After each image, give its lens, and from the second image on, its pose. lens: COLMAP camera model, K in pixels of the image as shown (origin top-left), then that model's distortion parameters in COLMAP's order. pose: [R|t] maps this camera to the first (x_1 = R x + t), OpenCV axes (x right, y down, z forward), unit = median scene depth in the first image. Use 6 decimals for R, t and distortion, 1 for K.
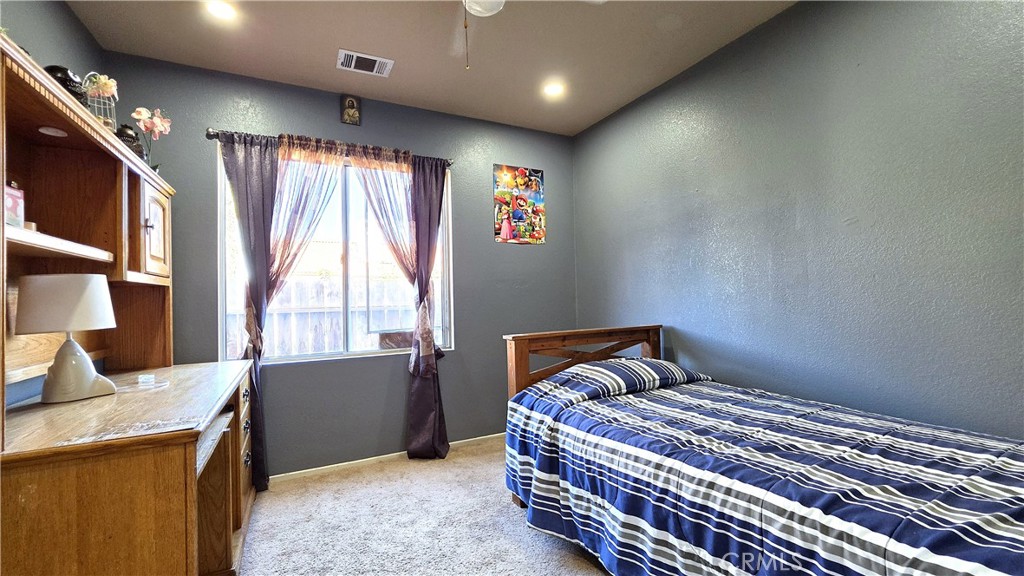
lens RADIAL K [[414.5, 0, 505.2], [0, 414.5, 292.2], [0, 0, 1]] dist [-0.003927, 0.000052]
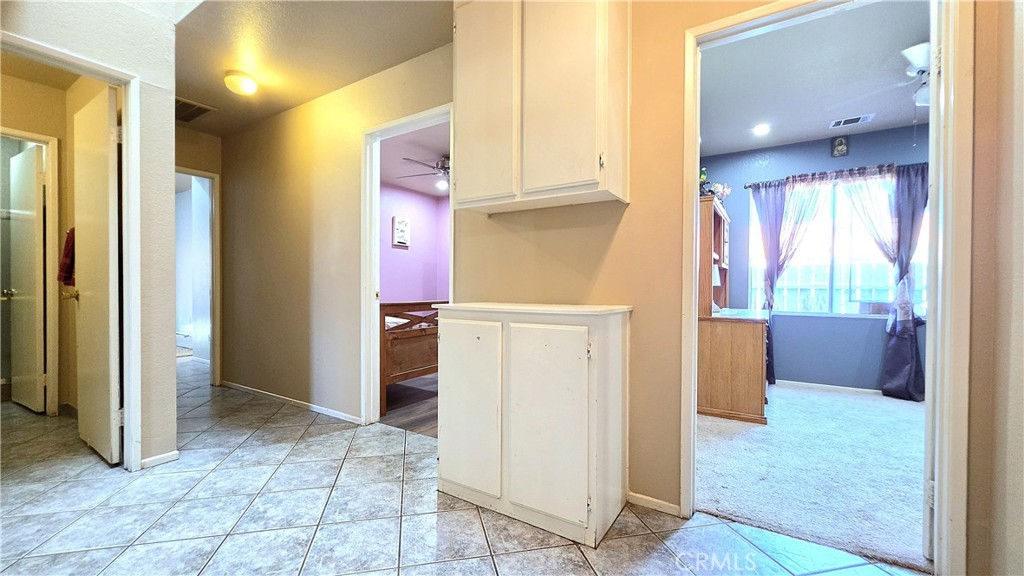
lens RADIAL K [[414.5, 0, 502.0], [0, 414.5, 291.4], [0, 0, 1]] dist [-0.003927, 0.000052]
pose [[0.502892, 0.033065, -0.863717, 0.298223], [-0.003202, 0.999332, 0.036393, 0.017632], [0.864343, -0.015536, 0.502662, -0.756767]]
